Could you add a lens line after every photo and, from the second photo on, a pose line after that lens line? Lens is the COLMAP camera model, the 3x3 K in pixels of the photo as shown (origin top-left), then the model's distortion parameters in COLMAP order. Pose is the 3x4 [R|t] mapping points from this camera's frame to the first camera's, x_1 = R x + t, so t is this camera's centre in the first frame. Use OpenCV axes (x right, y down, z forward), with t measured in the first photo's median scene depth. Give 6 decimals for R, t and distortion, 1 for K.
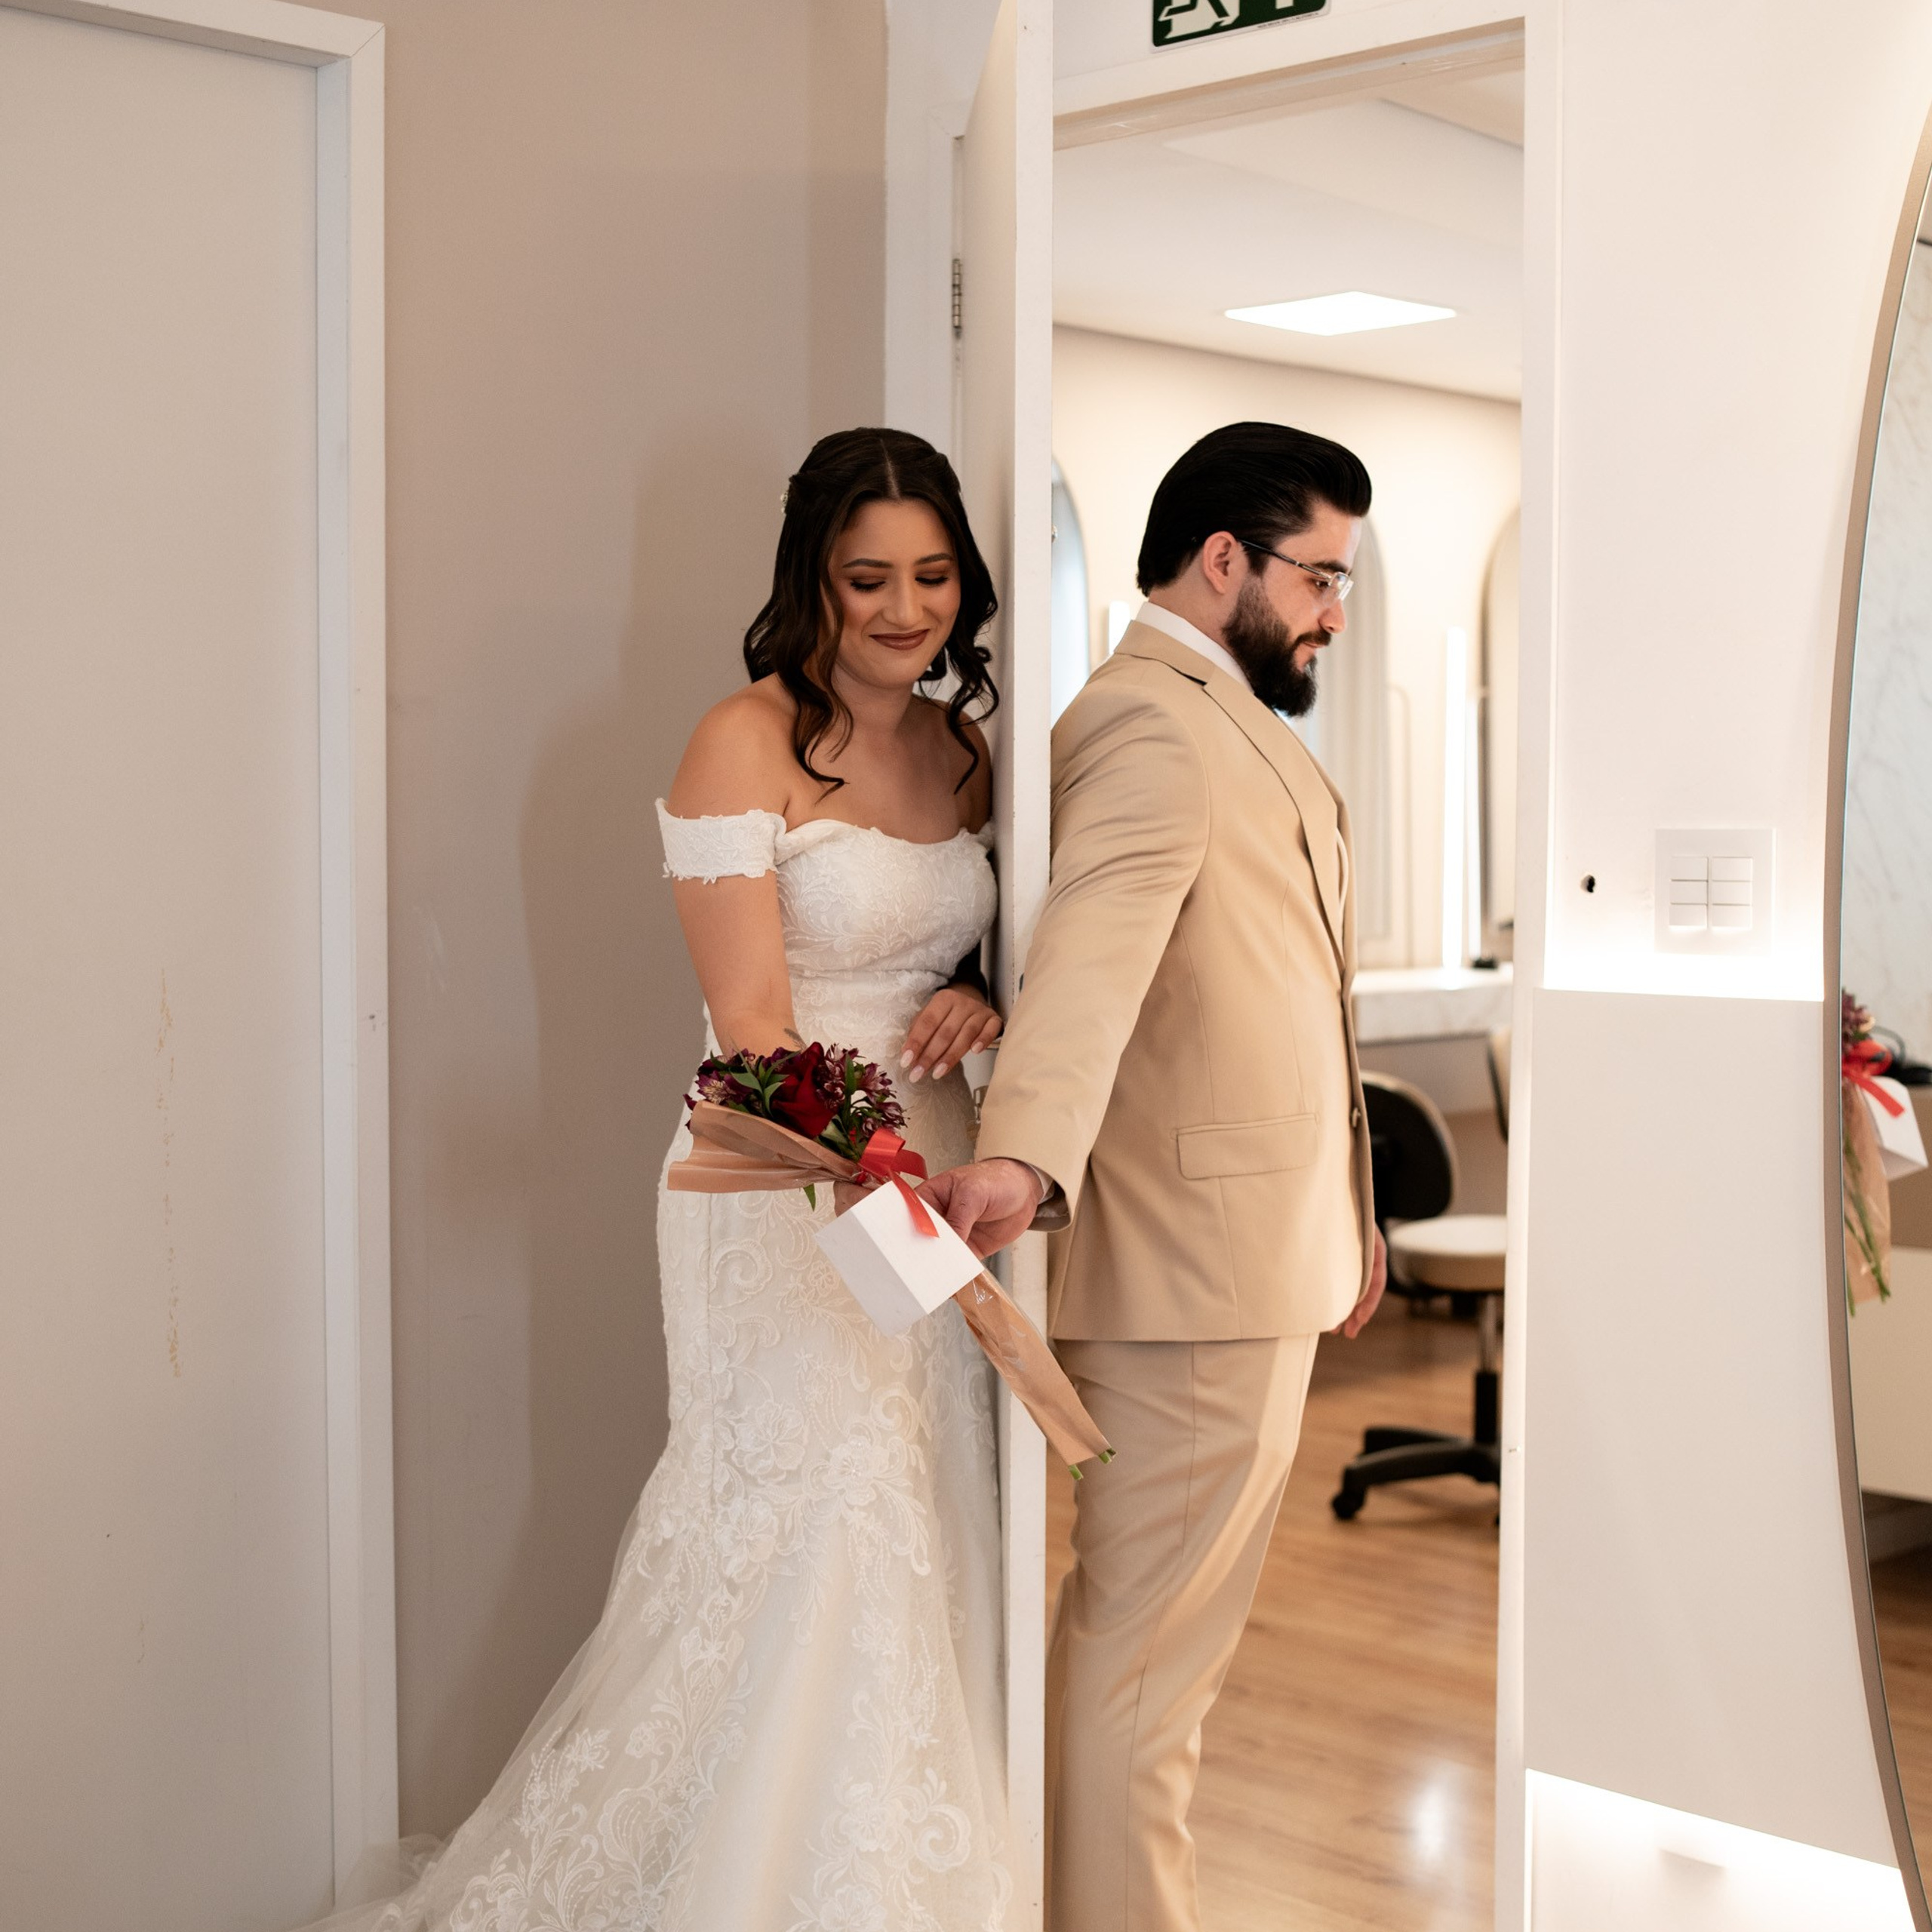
lens RADIAL K [[3298.5, 0, 891.5], [0, 3298.5, 972.2], [0, 0, 1]] dist [-0.050282, -0.038421]
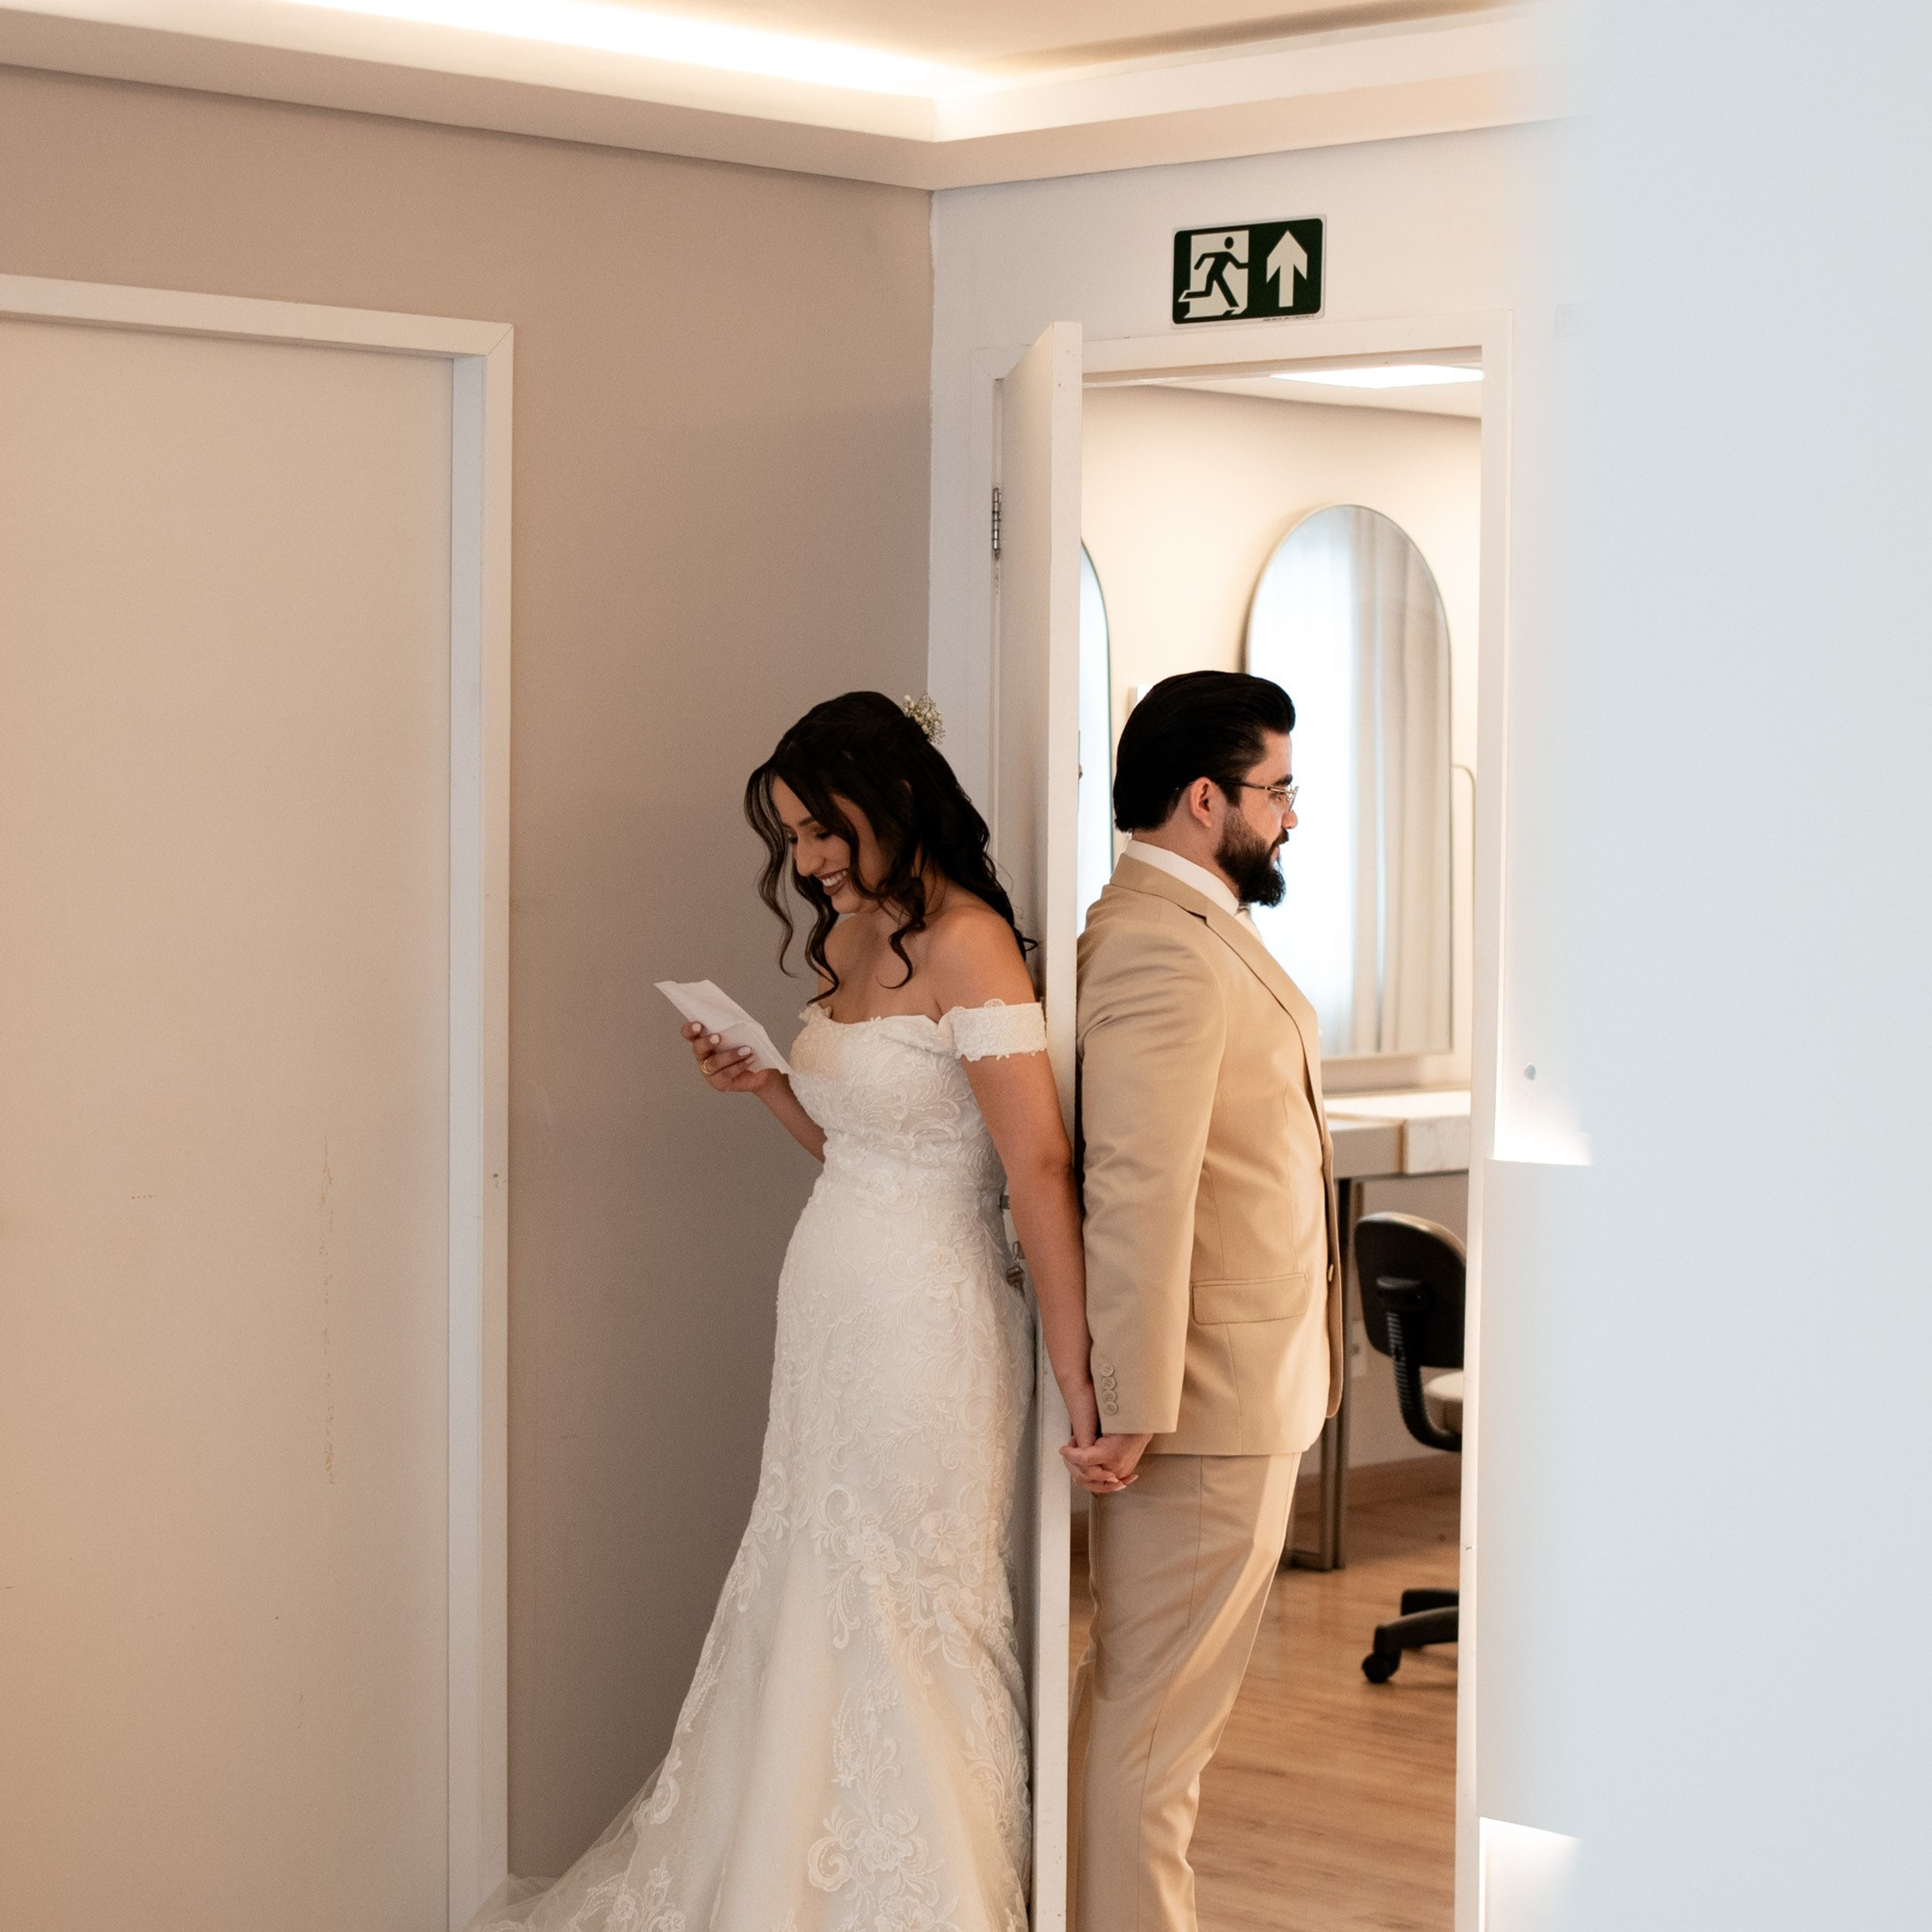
lens RADIAL K [[4513.1, 0, 966.0], [0, 4513.1, 966.0], [0, 0, 1]] dist [-0.105367, 0.458611]
pose [[0.999629, 0.007278, 0.026257, -0.032256], [-0.006784, 0.999799, -0.018859, -0.030343], [-0.026389, 0.018674, 0.999477, -0.568169]]
